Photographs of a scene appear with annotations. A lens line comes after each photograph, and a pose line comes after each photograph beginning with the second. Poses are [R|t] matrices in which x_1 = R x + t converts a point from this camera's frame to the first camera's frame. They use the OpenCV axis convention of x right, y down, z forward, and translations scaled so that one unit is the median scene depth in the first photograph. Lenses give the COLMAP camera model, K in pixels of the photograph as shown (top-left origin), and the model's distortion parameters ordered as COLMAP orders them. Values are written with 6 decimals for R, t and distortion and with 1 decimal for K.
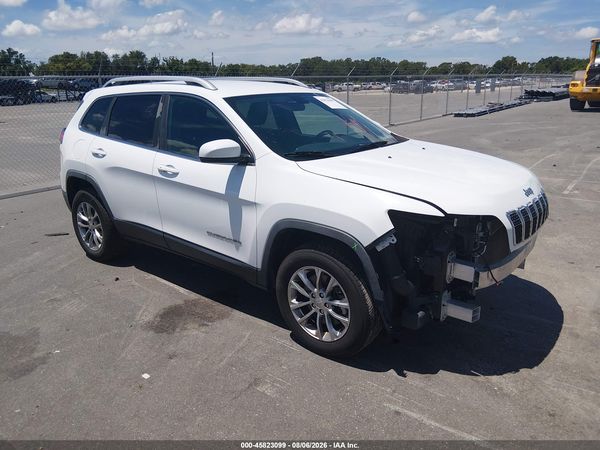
lens RADIAL K [[463.1, 0, 297.6], [0, 463.1, 220.0], [0, 0, 1]] dist [0.033058, -0.072730]
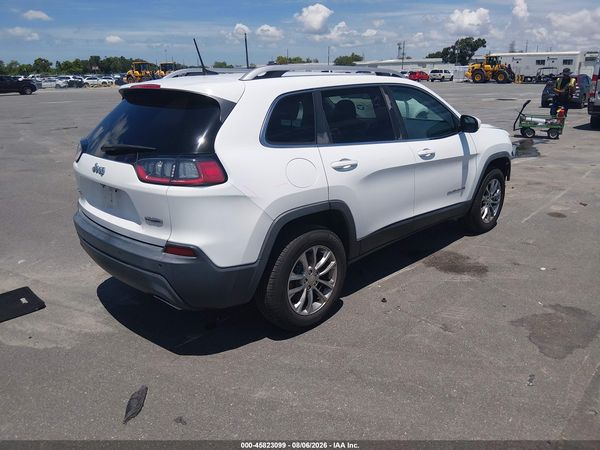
lens RADIAL K [[463.1, 0, 299.6], [0, 463.1, 218.2], [0, 0, 1]] dist [0.033058, -0.072730]
pose [[0.097899, -0.273623, 0.956842, -1.610270], [0.287212, 0.928318, 0.236080, -0.357646], [-0.952851, 0.251705, 0.169469, 1.304577]]
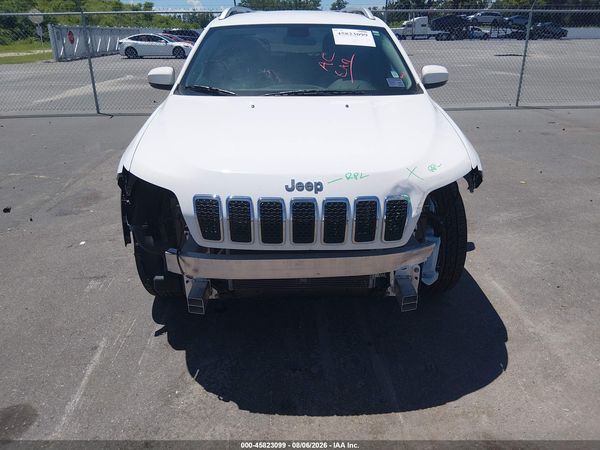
lens RADIAL K [[463.1, 0, 299.8], [0, 463.1, 215.0], [0, 0, 1]] dist [0.033058, -0.072730]
pose [[0.643734, 0.302616, -0.702873, 0.905272], [-0.223147, 0.952802, 0.205849, -0.143151], [0.731992, 0.024332, 0.680878, 0.492677]]
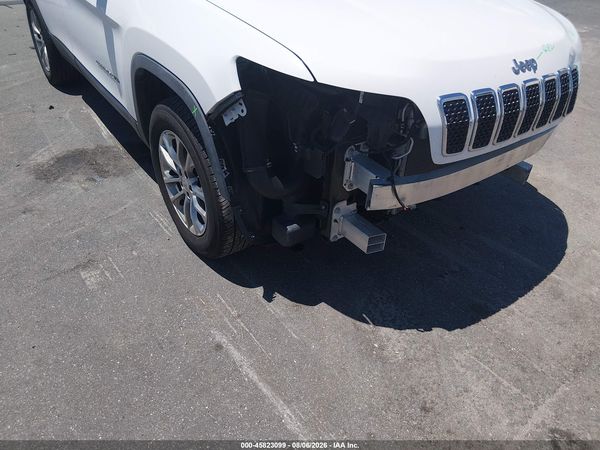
lens RADIAL K [[463.1, 0, 295.2], [0, 463.1, 232.4], [0, 0, 1]] dist [0.033058, -0.072730]
pose [[0.963806, 0.203900, -0.171765, 0.333532], [-0.134292, 0.927859, 0.347913, -0.025262], [0.230313, -0.312254, 0.921658, 0.314884]]
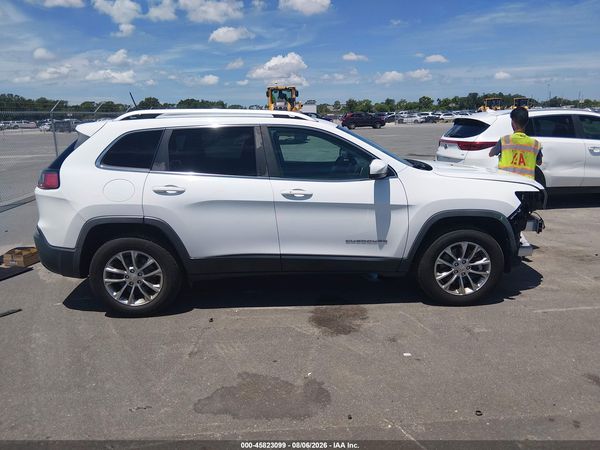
lens RADIAL K [[463.1, 0, 301.2], [0, 463.1, 215.0], [0, 0, 1]] dist [0.033058, -0.072730]
pose [[0.752993, -0.129009, 0.645258, -1.119930], [0.185987, 0.982336, -0.020637, -0.038082], [-0.631198, 0.135549, 0.763686, 0.191764]]
